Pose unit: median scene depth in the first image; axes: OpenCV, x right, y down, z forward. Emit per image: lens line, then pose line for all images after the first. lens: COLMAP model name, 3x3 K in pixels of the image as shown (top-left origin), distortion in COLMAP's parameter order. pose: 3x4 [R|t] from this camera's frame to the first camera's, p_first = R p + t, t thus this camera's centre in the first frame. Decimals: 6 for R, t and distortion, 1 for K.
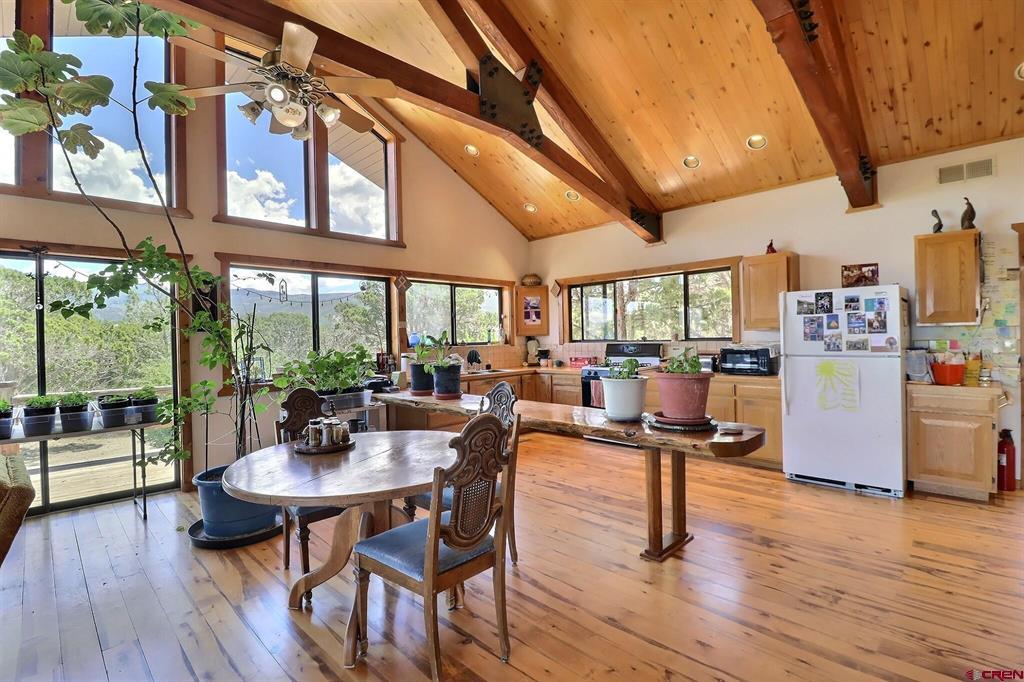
lens RADIAL K [[478.8, 0, 513.8], [0, 478.8, 338.2], [0, 0, 1]] dist [-0.001994, -0.010160]
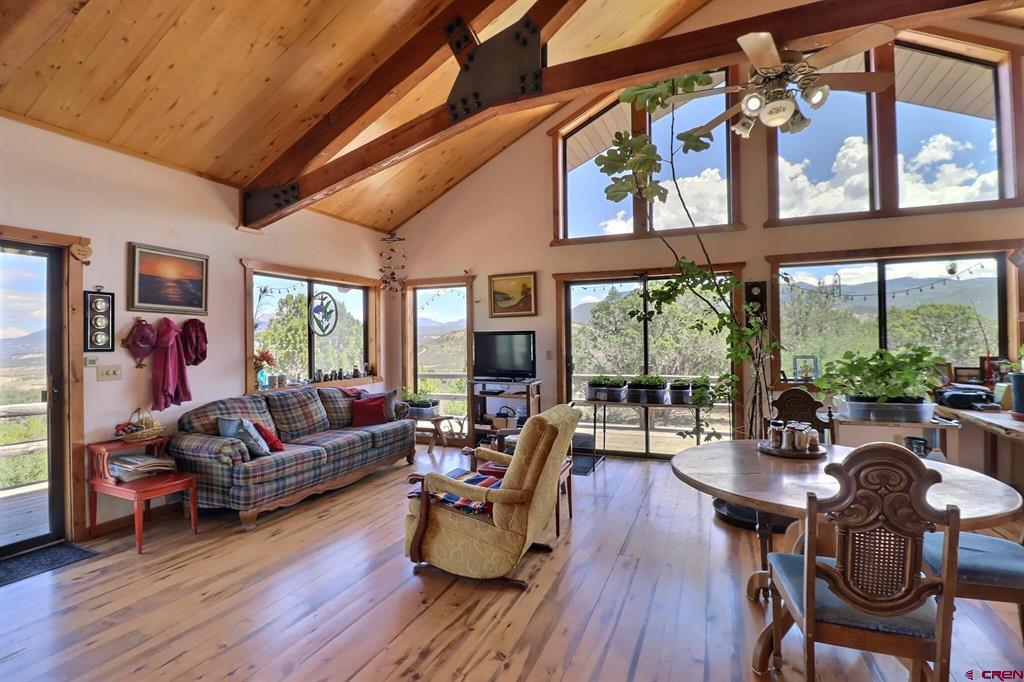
lens RADIAL K [[478.8, 0, 513.8], [0, 478.8, 338.2], [0, 0, 1]] dist [-0.001994, -0.010160]
pose [[0.367498, 0.009608, -0.929975, 0.188665], [-0.000733, 0.999949, 0.010042, -0.005906], [0.930024, -0.003009, 0.367487, 0.086281]]
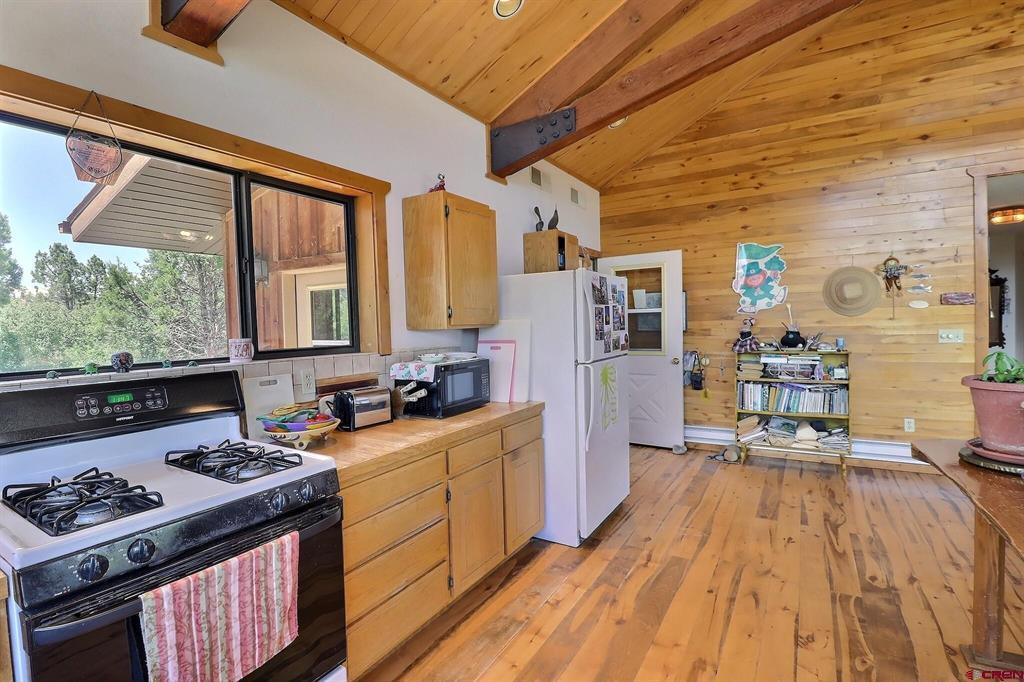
lens RADIAL K [[478.8, 0, 513.8], [0, 478.8, 338.2], [0, 0, 1]] dist [-0.001994, -0.010160]
pose [[-0.228072, 0.001954, 0.973642, -0.067012], [0.038369, 0.999239, 0.006982, -0.008249], [-0.972888, 0.038950, -0.227974, 1.322833]]
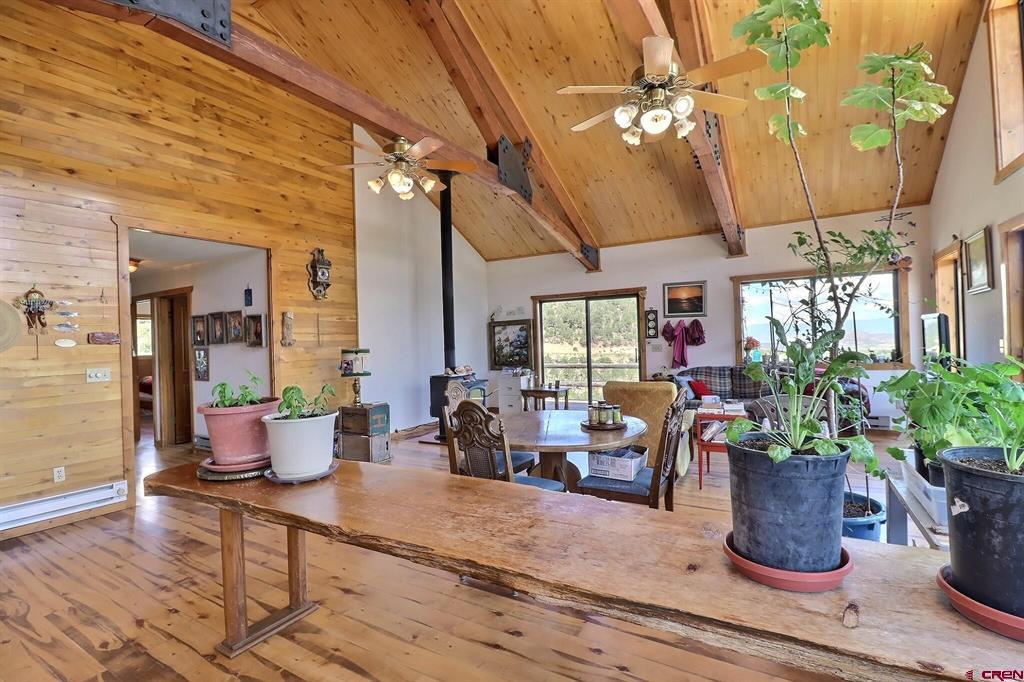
lens RADIAL K [[478.8, 0, 513.8], [0, 478.8, 338.2], [0, 0, 1]] dist [-0.001994, -0.010160]
pose [[-0.970350, 0.049421, -0.236597, 0.074438], [0.048876, 0.998771, 0.008174, -0.013827], [0.236711, -0.003632, -0.971573, 1.389731]]
